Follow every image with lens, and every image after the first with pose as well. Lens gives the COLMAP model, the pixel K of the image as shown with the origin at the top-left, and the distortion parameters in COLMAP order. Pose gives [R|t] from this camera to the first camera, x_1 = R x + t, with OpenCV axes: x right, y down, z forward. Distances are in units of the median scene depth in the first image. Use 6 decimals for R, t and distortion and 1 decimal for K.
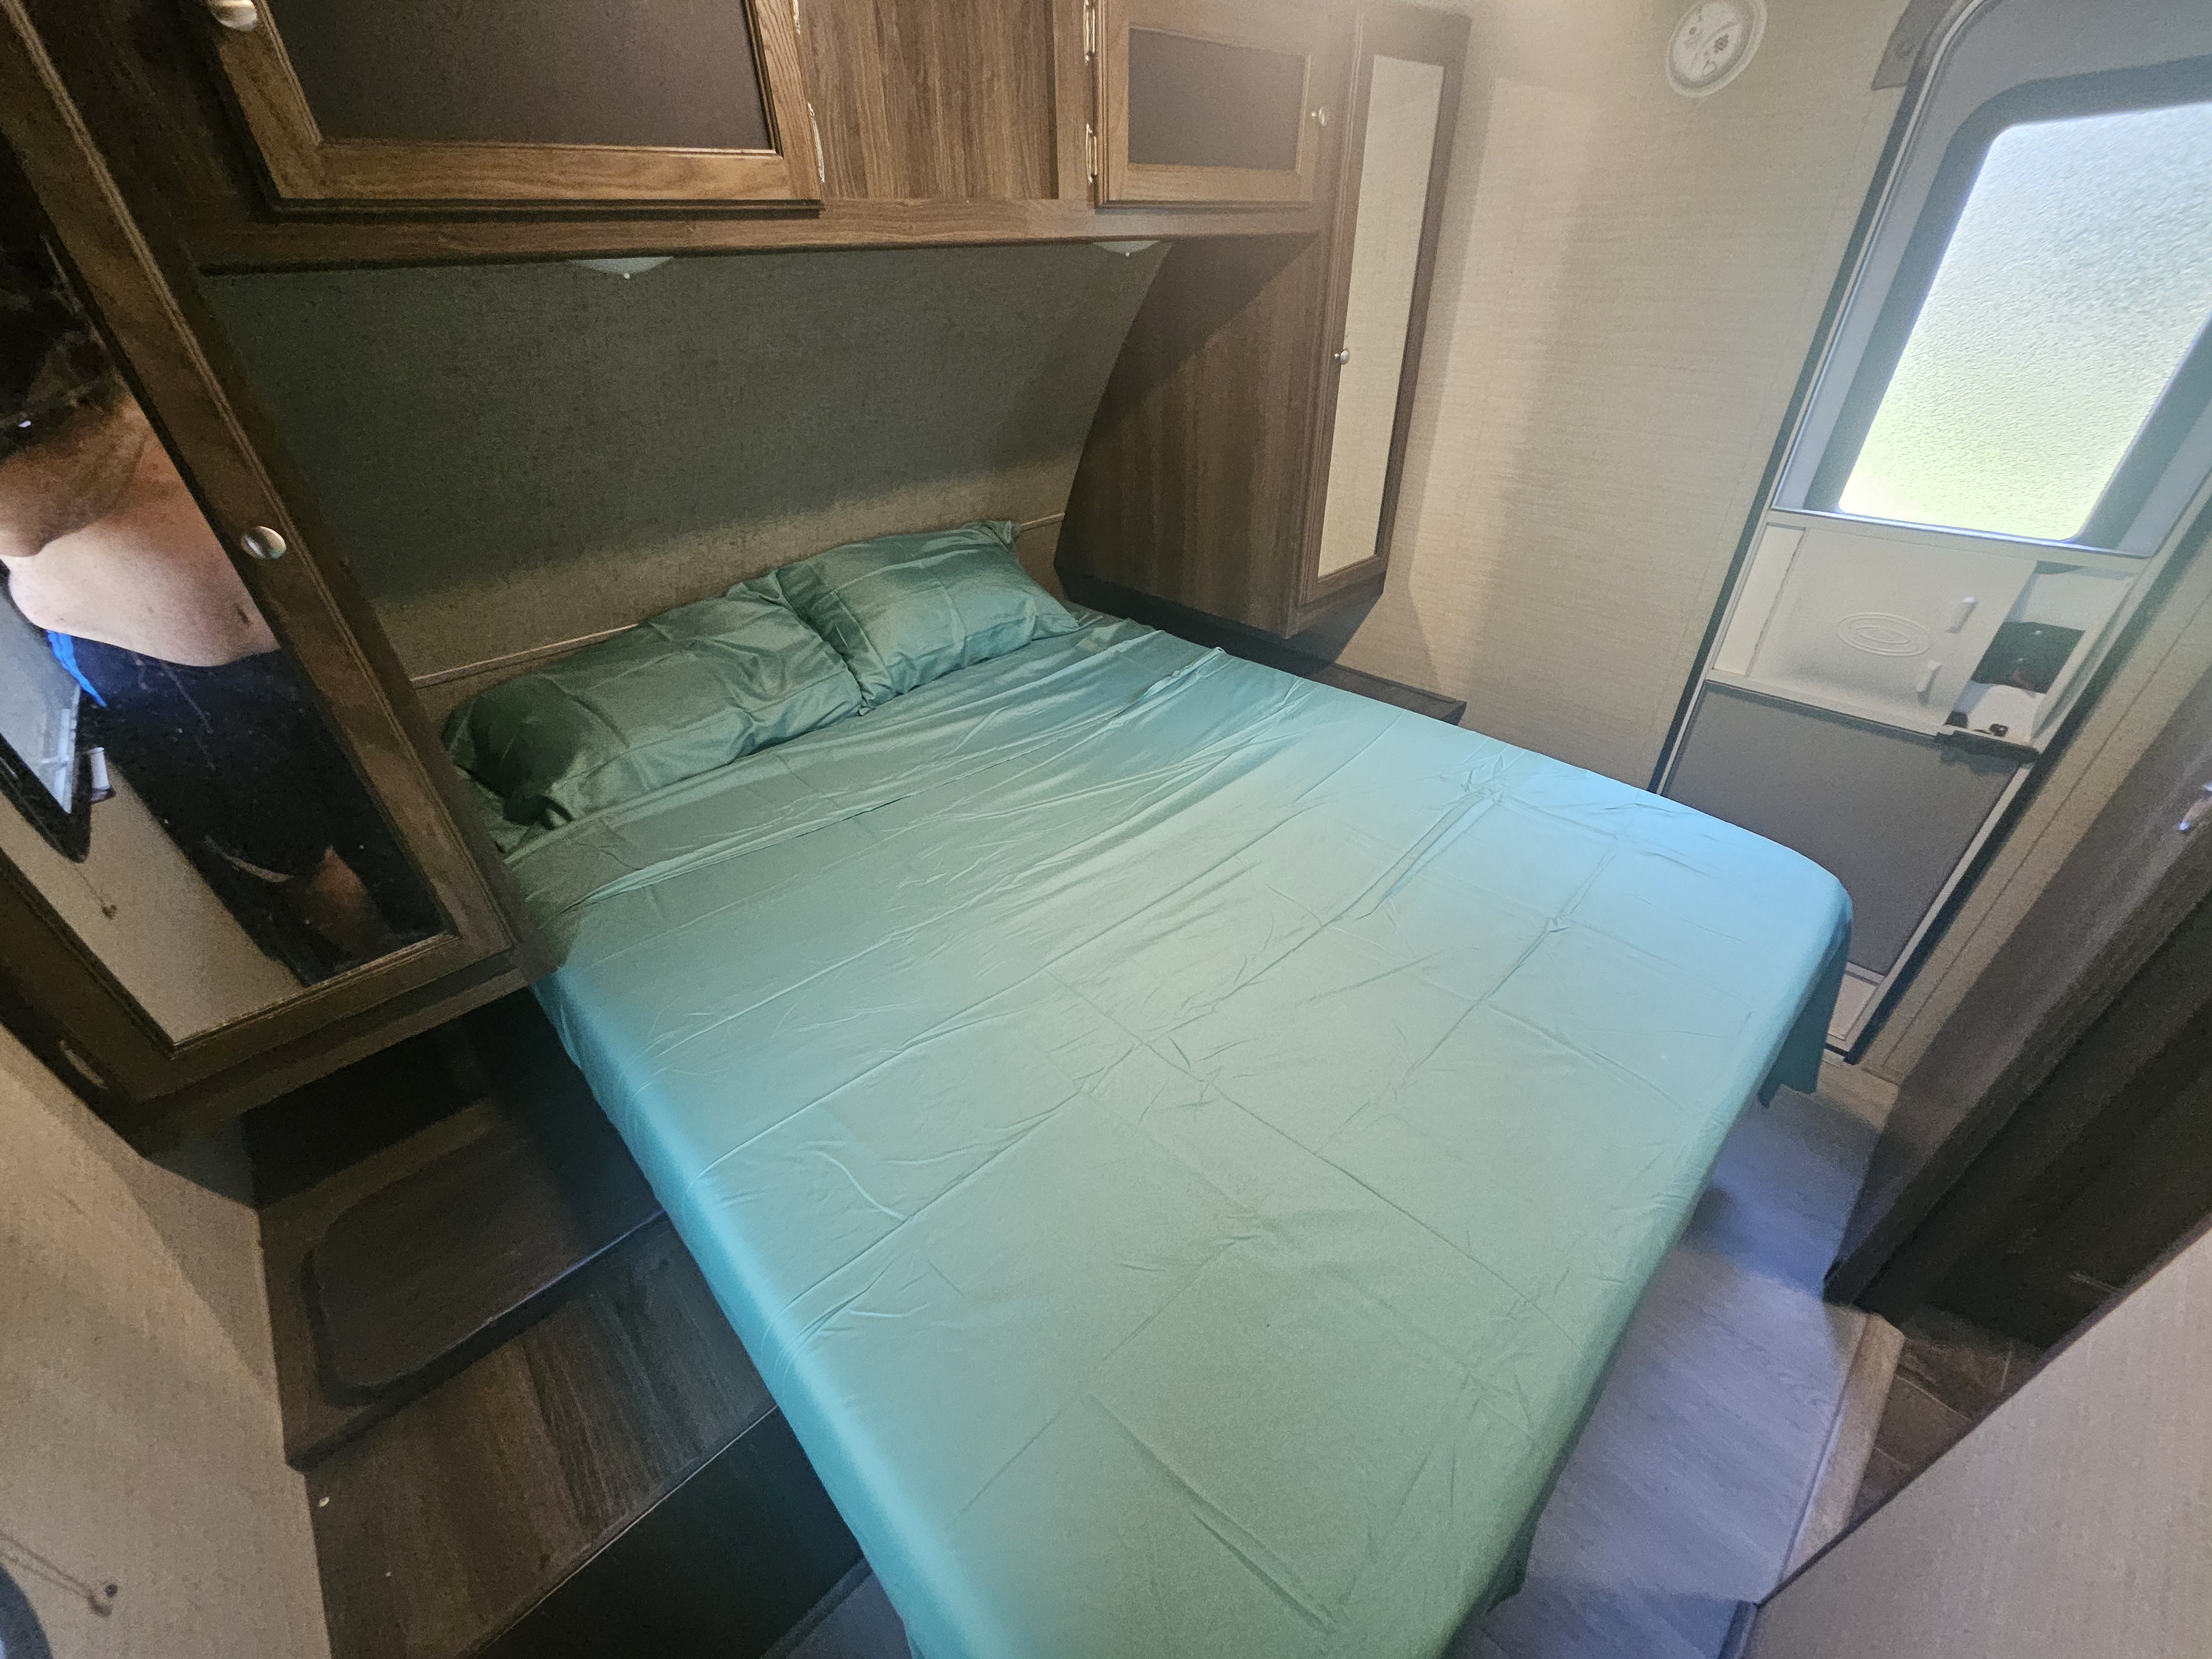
lens RADIAL K [[870.0, 0, 1109.2], [0, 870.0, 819.5], [0, 0, 1]] dist [-0.001945, -0.000009]
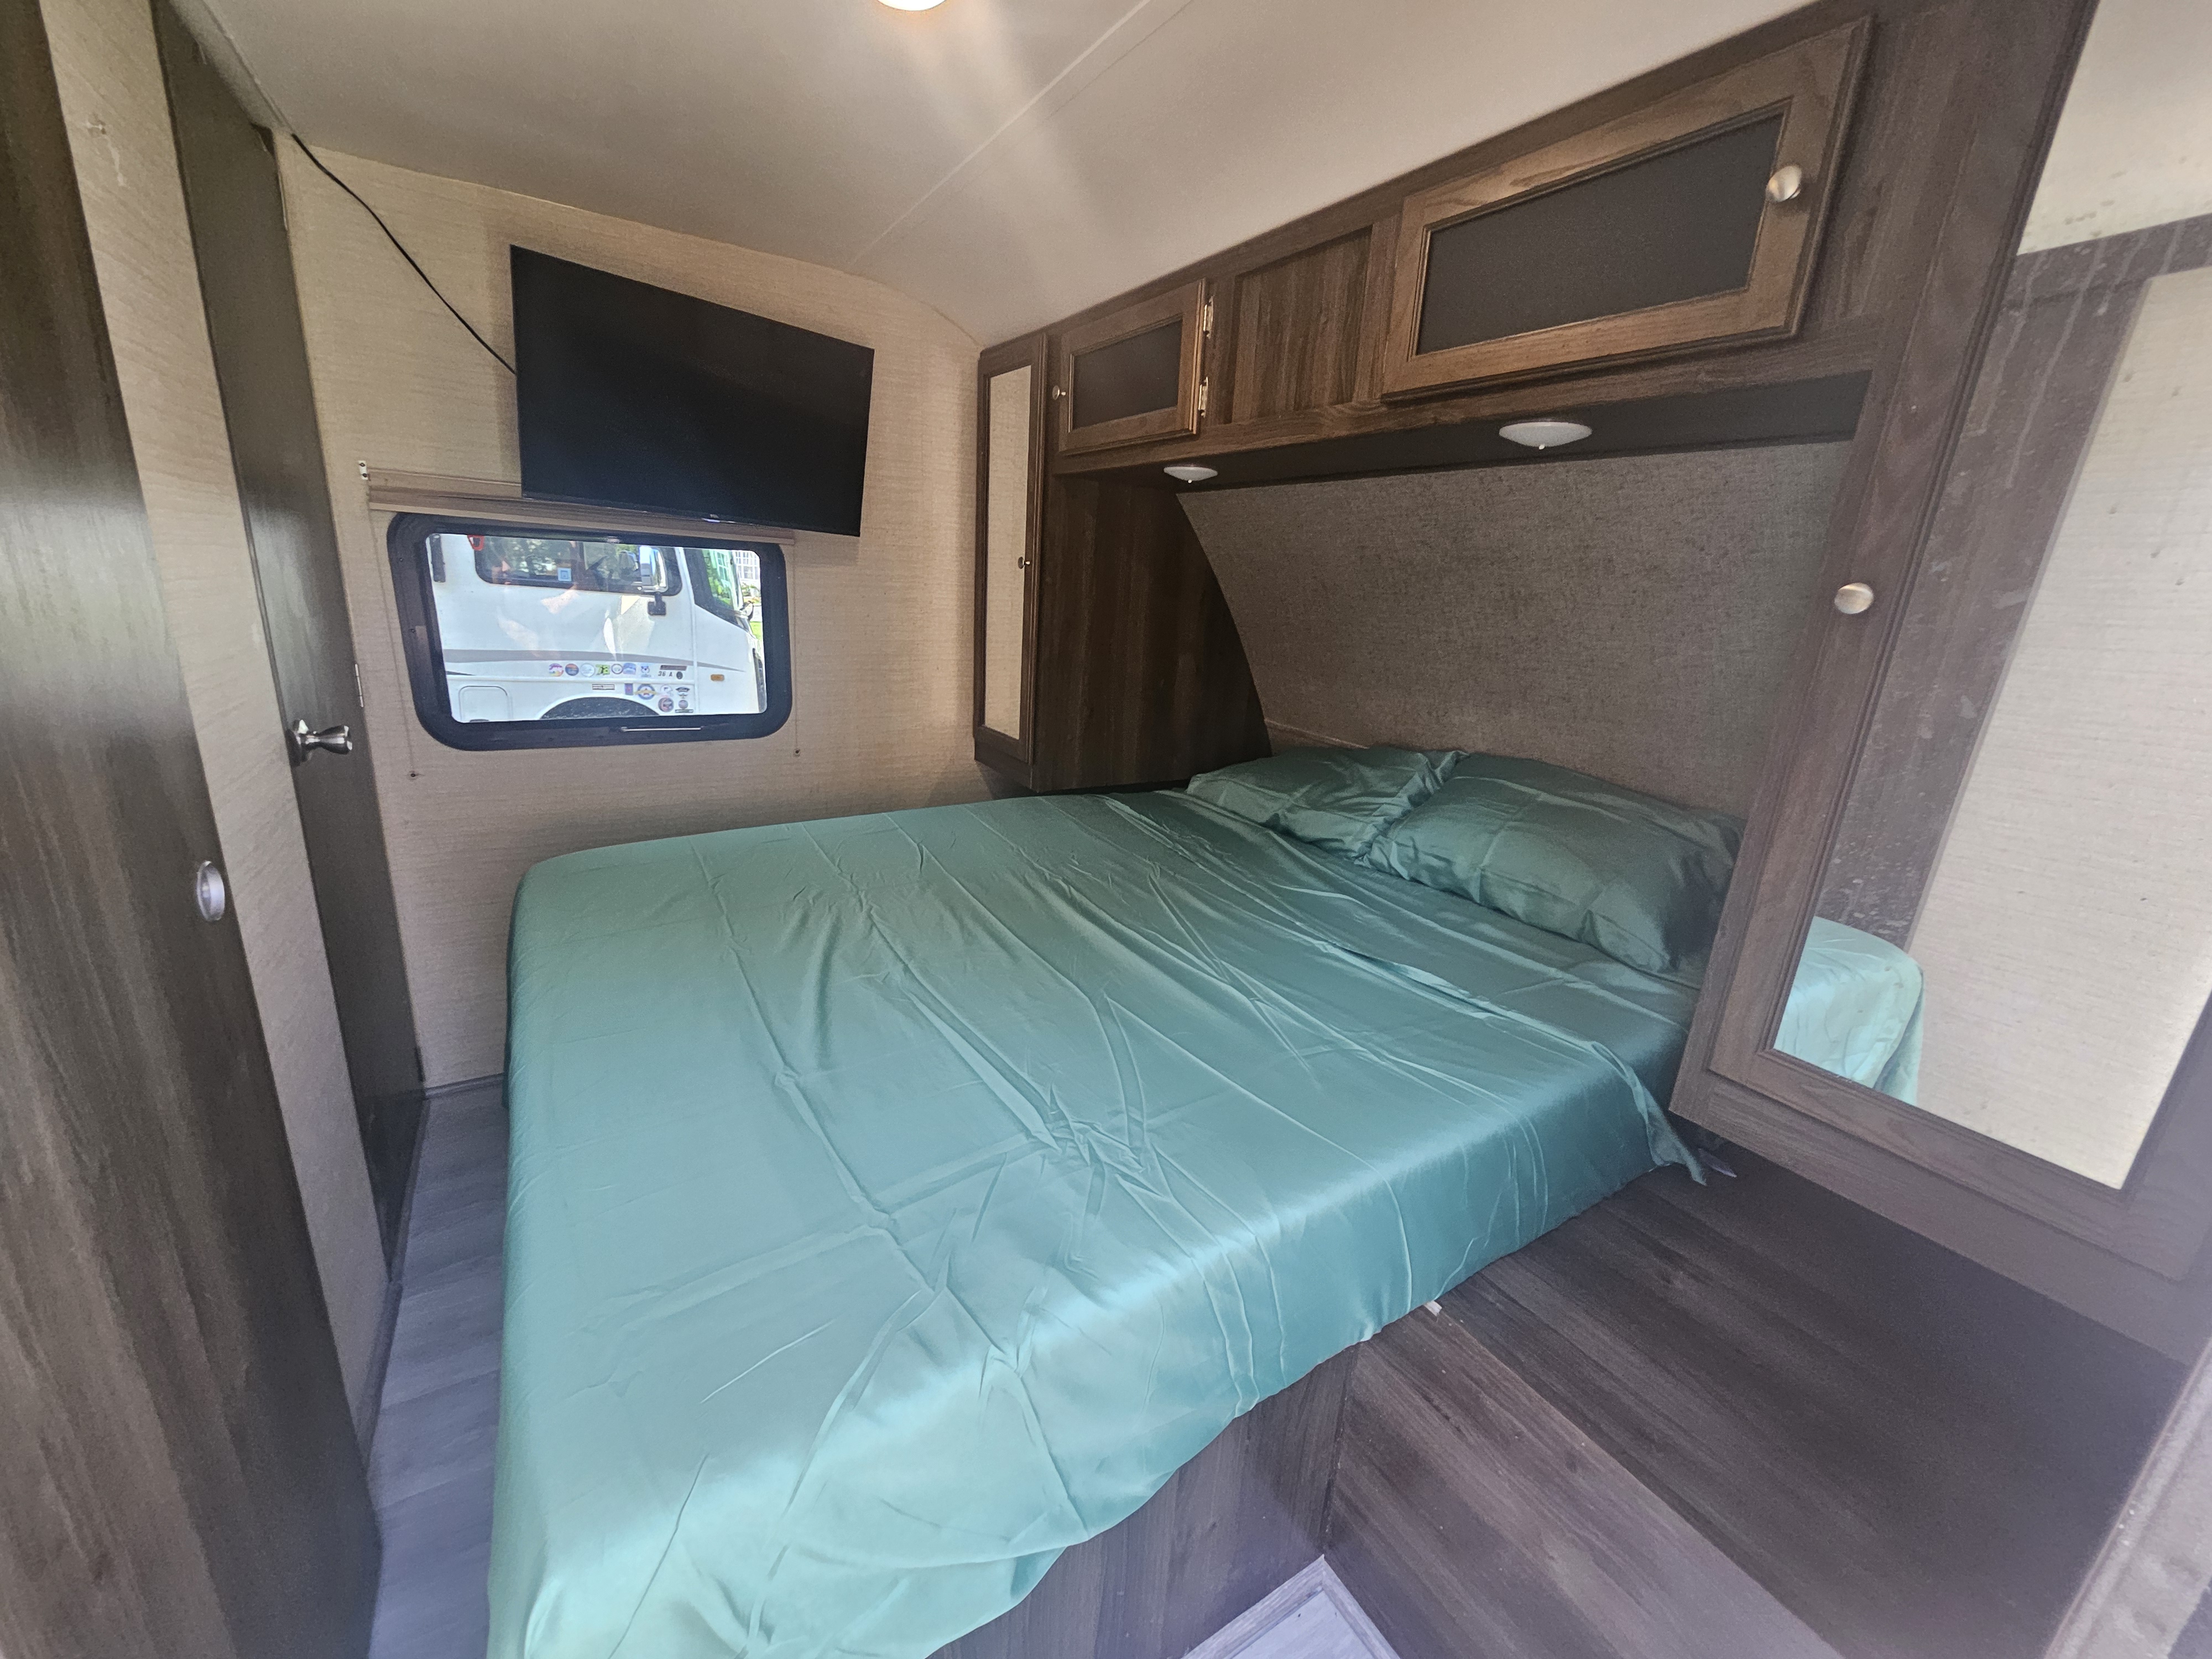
lens RADIAL K [[870.0, 0, 1105.7], [0, 870.0, 837.3], [0, 0, 1]] dist [-0.001945, -0.000009]
pose [[-0.213073, 0.292222, -0.932312, 0.866080], [-0.575036, 0.733945, 0.361466, -0.396452], [0.789895, 0.613132, 0.011654, 0.802325]]
